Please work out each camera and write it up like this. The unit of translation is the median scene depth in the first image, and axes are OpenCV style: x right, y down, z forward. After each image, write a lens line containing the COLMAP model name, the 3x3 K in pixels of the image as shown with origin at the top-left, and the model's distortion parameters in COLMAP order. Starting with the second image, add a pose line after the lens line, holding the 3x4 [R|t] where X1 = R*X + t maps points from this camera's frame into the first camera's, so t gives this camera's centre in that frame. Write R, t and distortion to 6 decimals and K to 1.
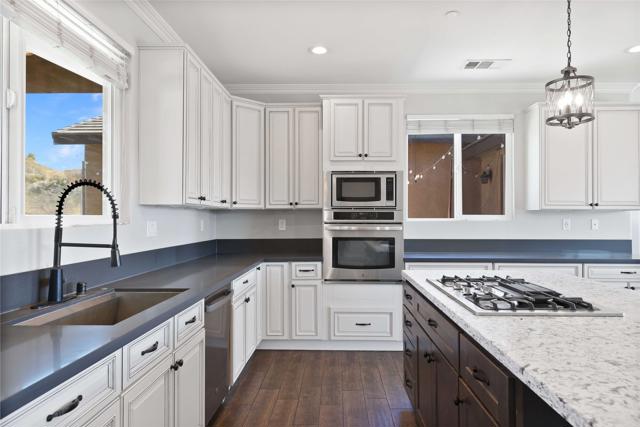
lens RADIAL K [[447.7, 0, 315.0], [0, 447.7, 213.0], [0, 0, 1]] dist [0.020495, -0.000549]
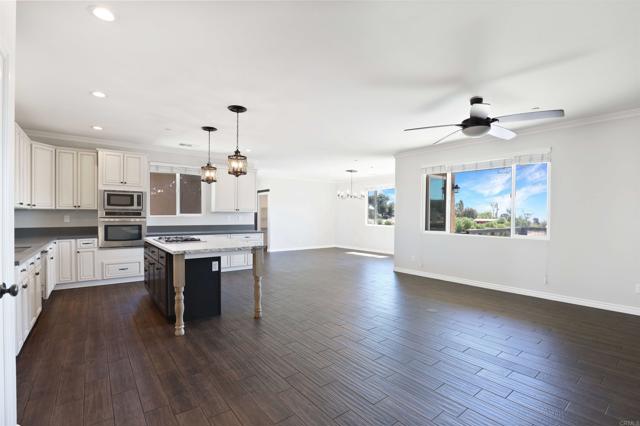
lens RADIAL K [[325.2, 0, 340.7], [0, 325.2, 218.3], [0, 0, 1]] dist [-0.028093, 0.001201]
pose [[0.761939, -0.001434, 0.647647, -0.076304], [-0.011423, 0.999812, 0.015653, -0.006478], [-0.647548, -0.019325, 0.761780, -0.672670]]
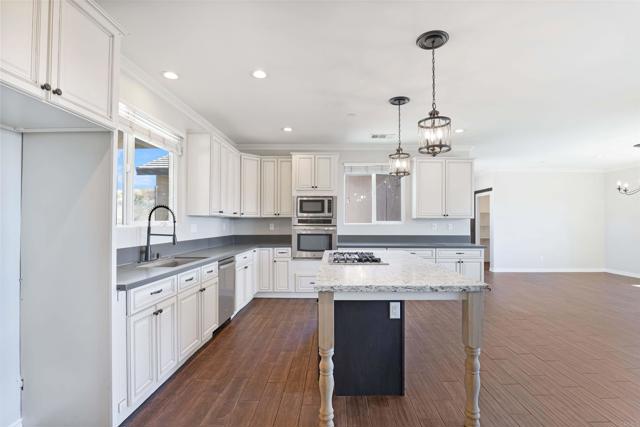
lens RADIAL K [[325.2, 0, 317.8], [0, 325.2, 218.4], [0, 0, 1]] dist [-0.028093, 0.001201]
pose [[0.999992, 0.001434, -0.003629, 0.124454], [-0.001443, 0.999996, -0.002571, -0.002719], [0.003626, 0.002576, 0.999990, -0.275142]]
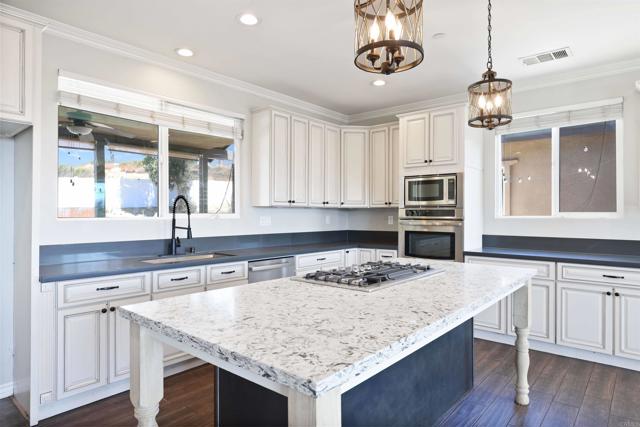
lens RADIAL K [[385.2, 0, 303.8], [0, 385.2, 212.4], [0, 0, 1]] dist [0.002451, -0.000172]
pose [[0.757925, 0.000379, -0.652341, 0.514190], [0.004514, 0.999973, 0.005826, -0.002908], [0.652326, -0.007361, 0.757903, 0.027584]]
